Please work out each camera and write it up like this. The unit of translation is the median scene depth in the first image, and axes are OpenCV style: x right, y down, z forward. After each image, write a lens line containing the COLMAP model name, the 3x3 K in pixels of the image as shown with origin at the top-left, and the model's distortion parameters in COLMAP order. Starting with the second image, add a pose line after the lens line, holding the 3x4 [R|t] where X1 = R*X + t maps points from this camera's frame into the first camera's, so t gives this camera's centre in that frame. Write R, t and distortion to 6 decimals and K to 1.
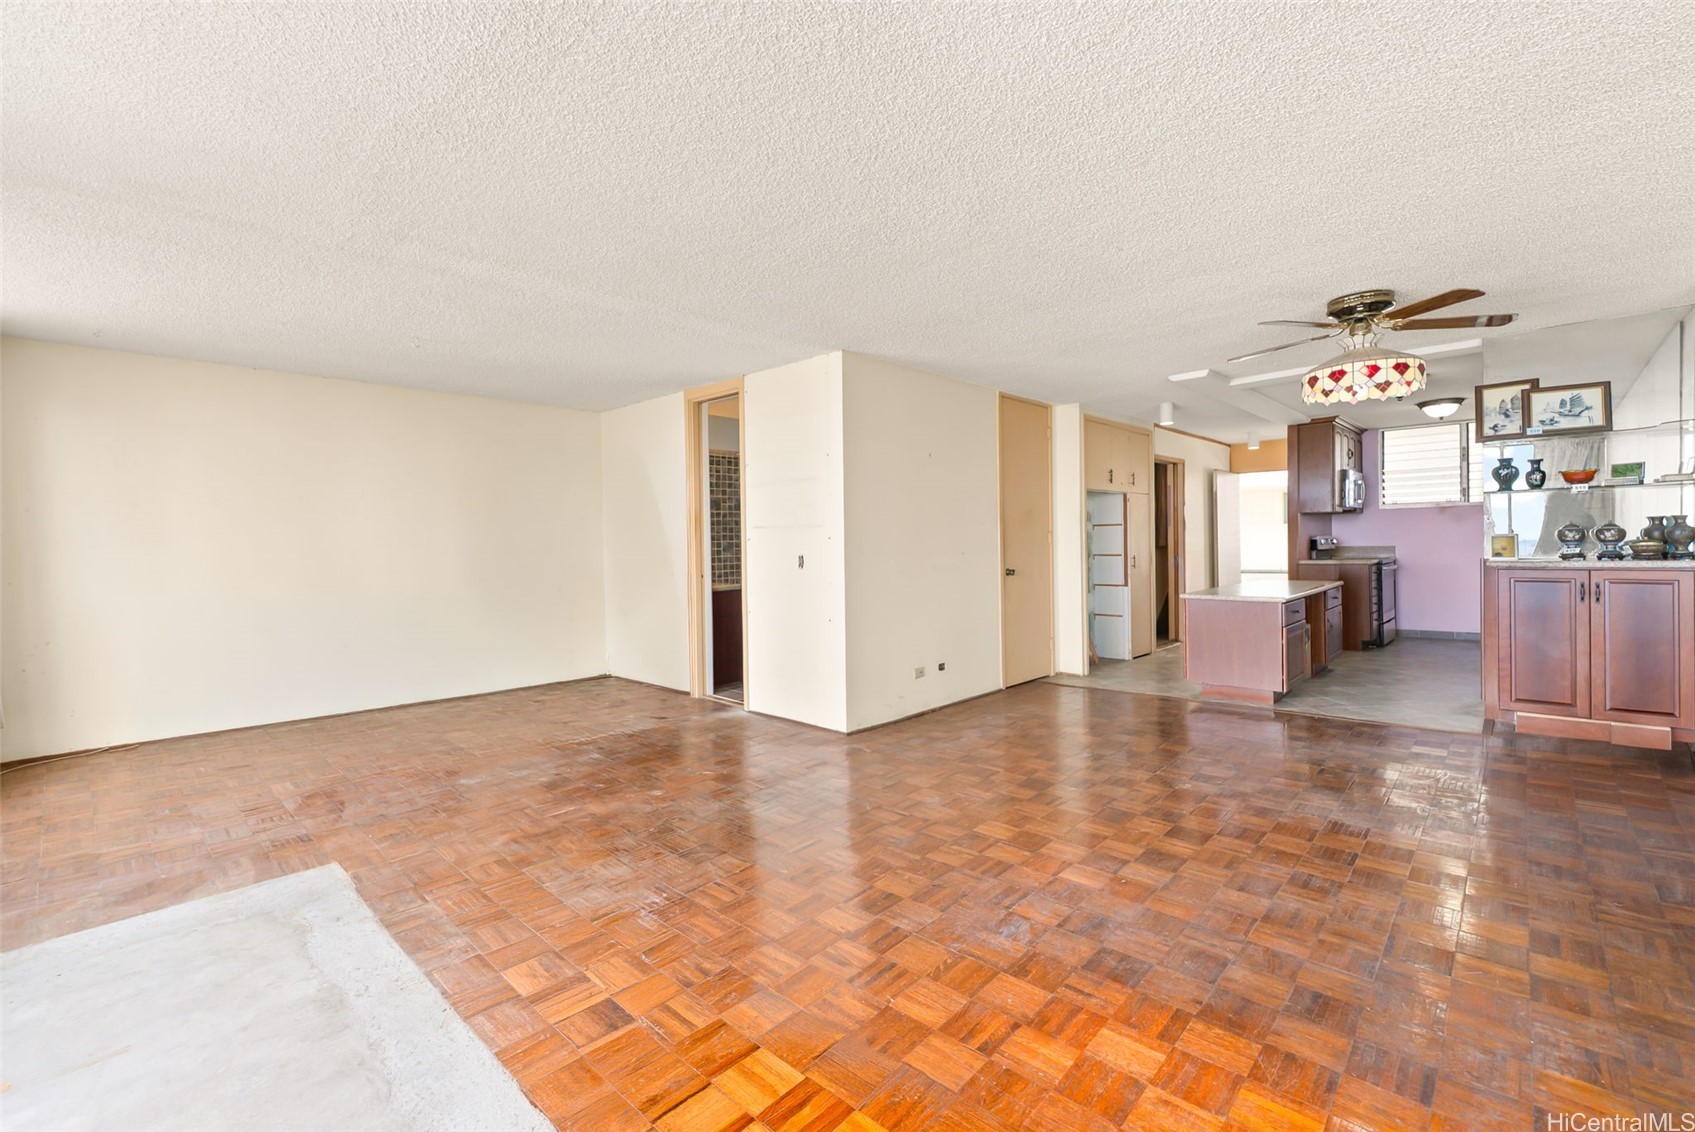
lens RADIAL K [[735.4, 0, 845.5], [0, 735.4, 549.8], [0, 0, 1]] dist [0.000673, -0.000221]
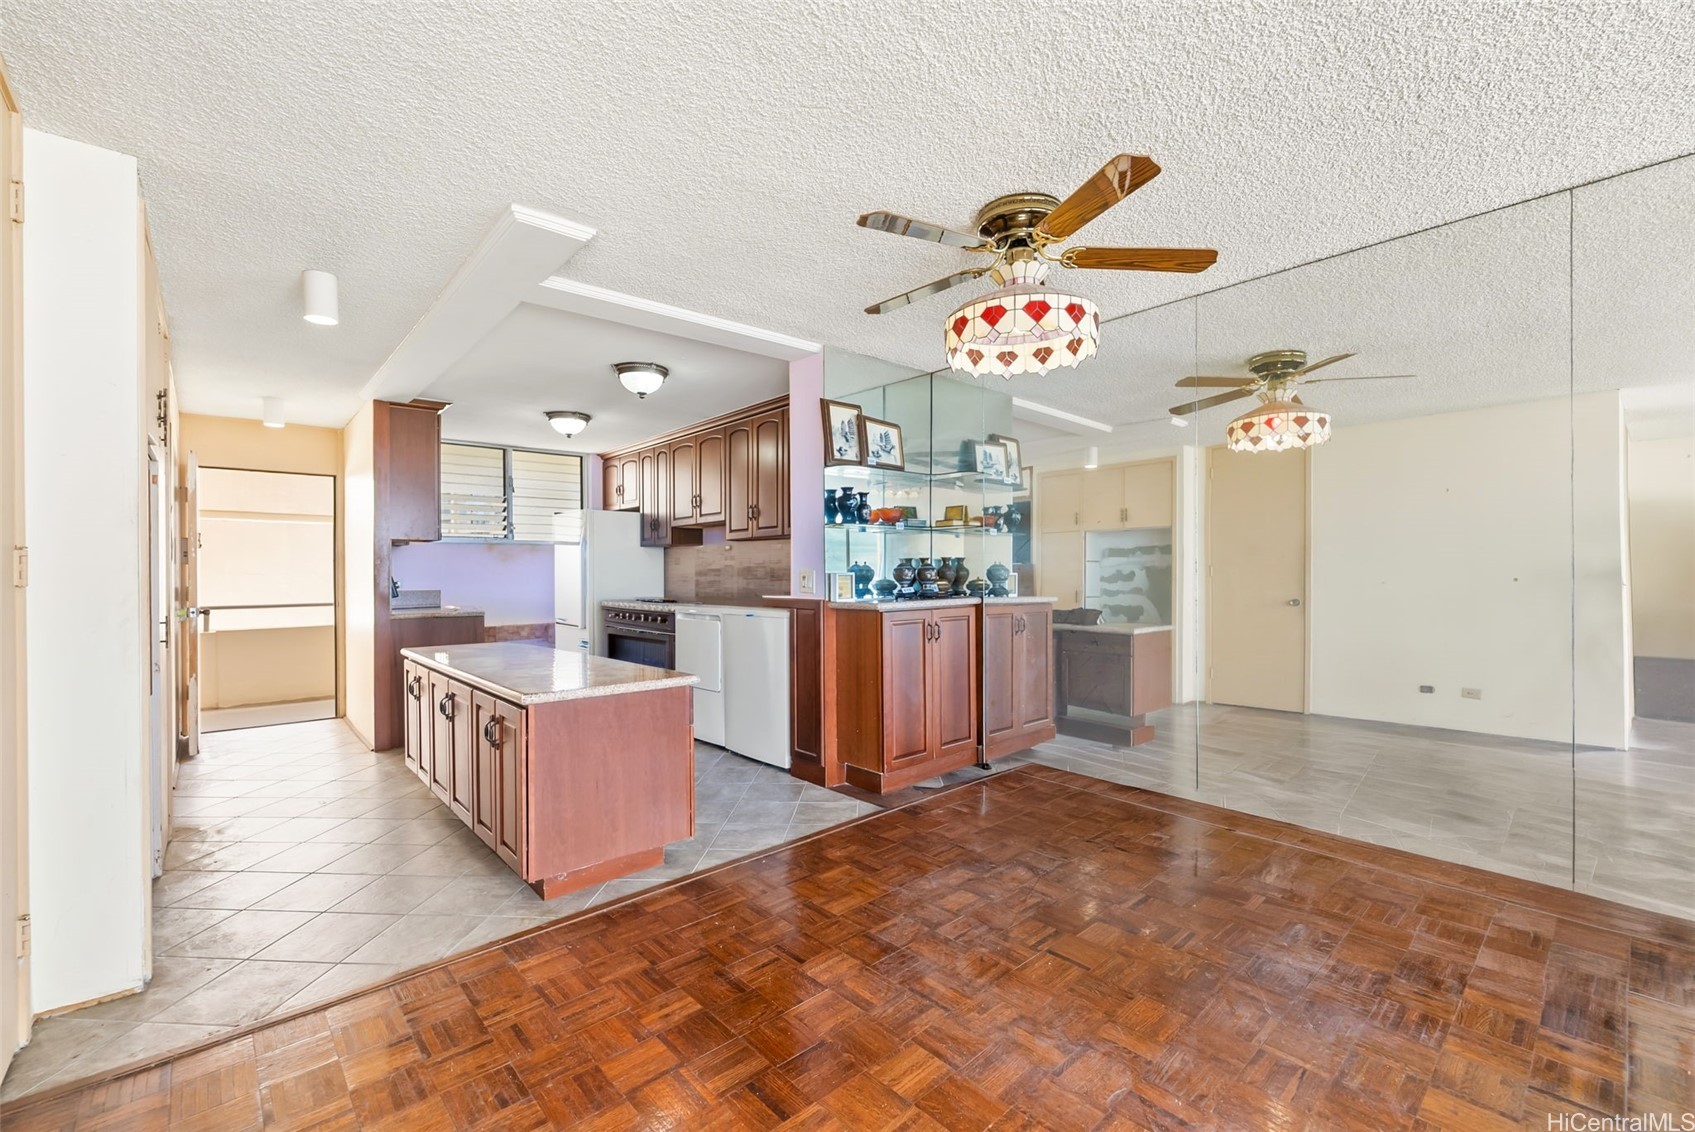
lens RADIAL K [[706.6, 0, 850.6], [0, 706.6, 567.1], [0, 0, 1]] dist [-0.000031, -0.000283]
pose [[0.092257, 0.018456, 0.995564, 0.053723], [0.012600, 0.999727, -0.019701, -0.011792], [-0.995655, 0.014362, 0.091999, 0.912111]]
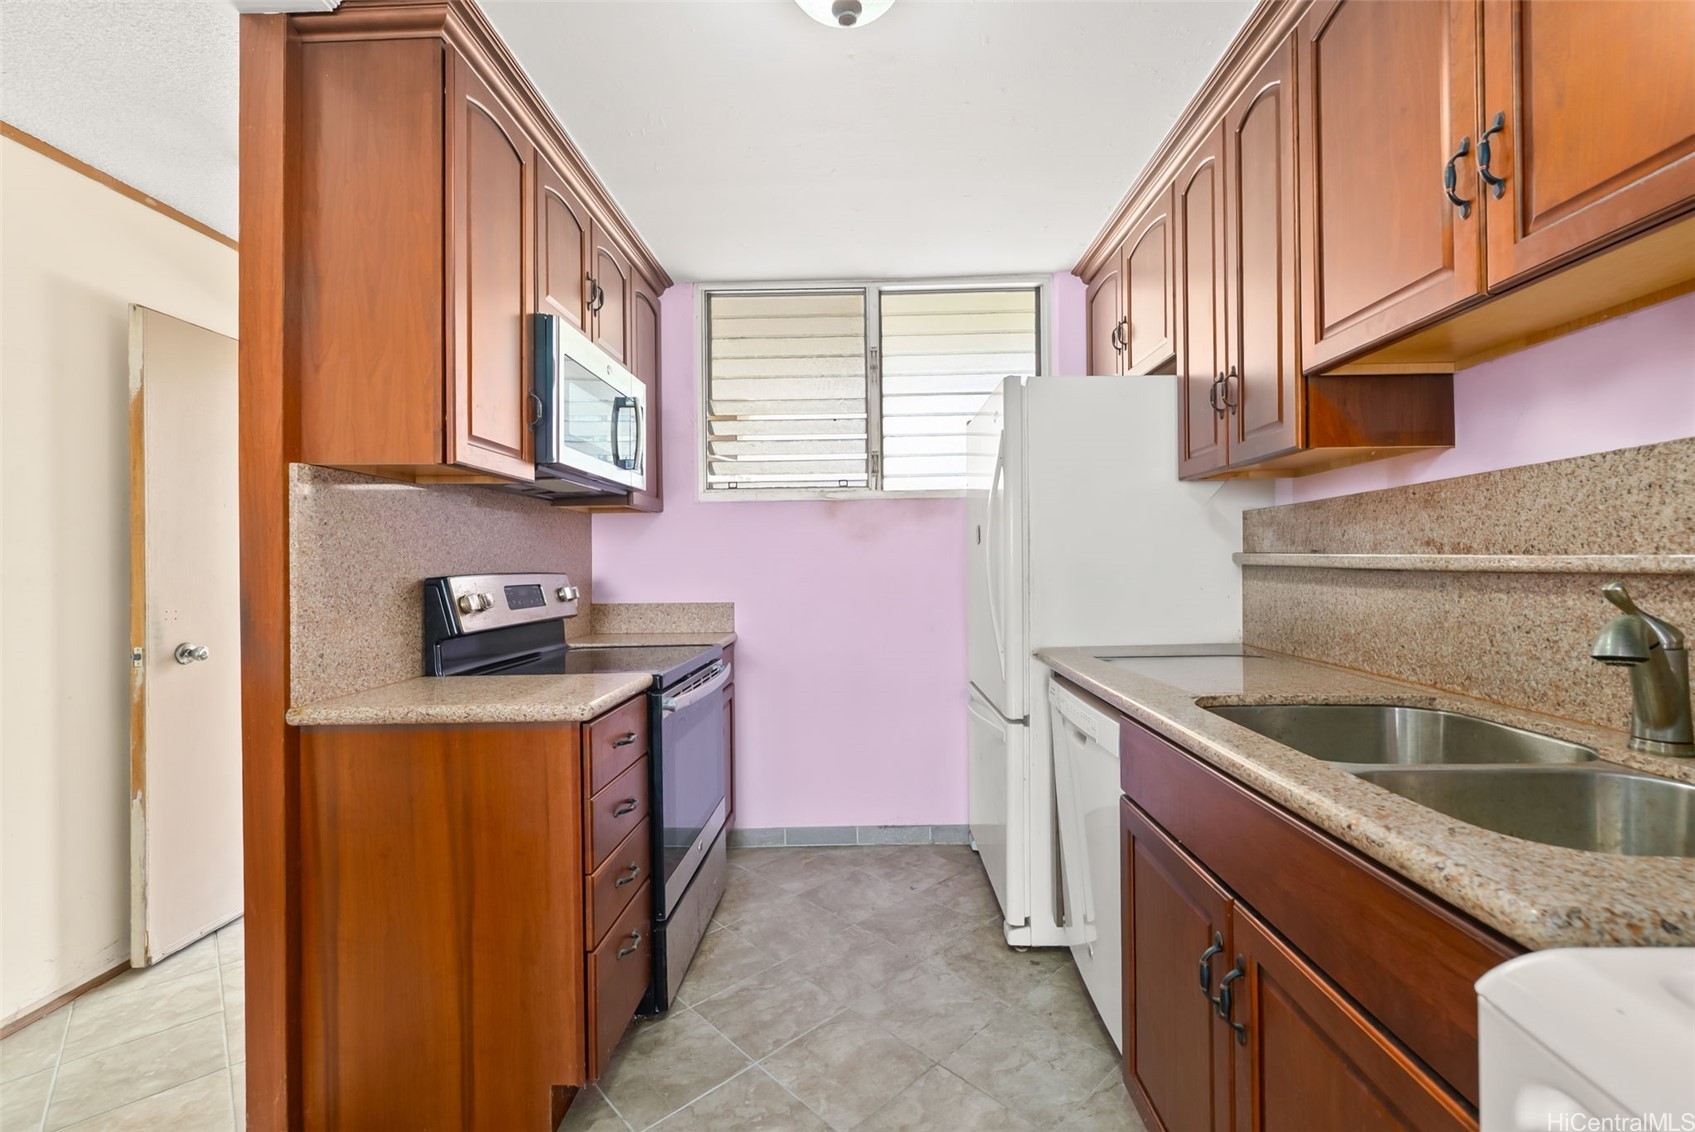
lens RADIAL K [[764.9, 0, 845.4], [0, 764.9, 563.4], [0, 0, 1]] dist [-0.000308, -0.000103]
pose [[0.736703, 0.006868, 0.676181, 0.982637], [0.007160, 0.999813, -0.017956, -0.029124], [-0.676178, 0.018069, 0.736516, 1.264850]]
